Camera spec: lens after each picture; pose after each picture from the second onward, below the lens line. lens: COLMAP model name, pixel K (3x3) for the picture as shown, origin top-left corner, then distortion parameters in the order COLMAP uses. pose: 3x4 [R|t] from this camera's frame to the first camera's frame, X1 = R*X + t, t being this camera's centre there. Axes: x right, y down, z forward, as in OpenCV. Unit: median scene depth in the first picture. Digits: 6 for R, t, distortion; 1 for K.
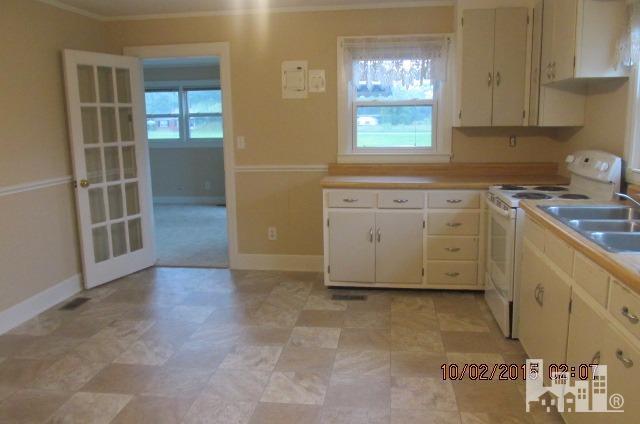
lens RADIAL K [[533.7, 0, 320.0], [0, 533.7, 212.0], [0, 0, 1]] dist [-0.022790, -0.004709]
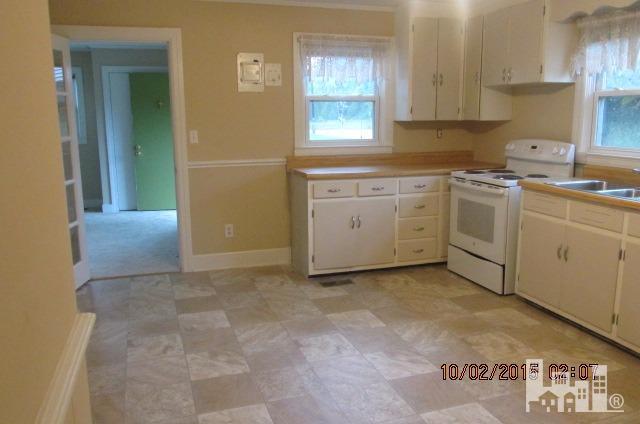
lens RADIAL K [[533.7, 0, 320.0], [0, 533.7, 212.0], [0, 0, 1]] dist [-0.022790, -0.004709]
pose [[0.898786, -0.069418, 0.432857, -0.427225], [0.066083, 0.997554, 0.022766, -0.005521], [-0.433379, 0.008142, 0.901175, 0.067824]]
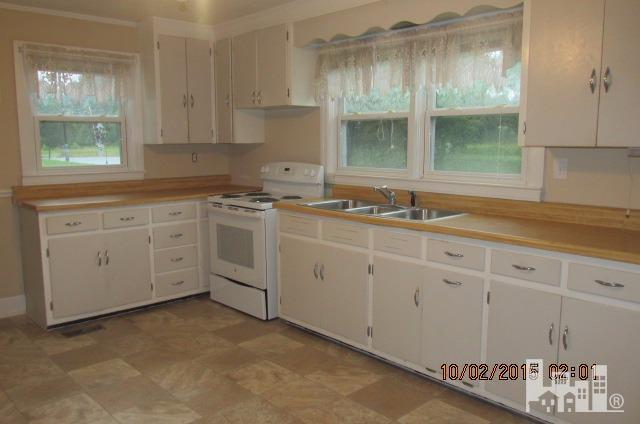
lens RADIAL K [[533.7, 0, 320.0], [0, 533.7, 212.0], [0, 0, 1]] dist [-0.022790, -0.004709]
pose [[0.635015, -0.089536, 0.767294, -0.369406], [0.121461, 0.992478, 0.015292, -0.004958], [-0.762892, 0.083486, 0.641113, 0.102060]]
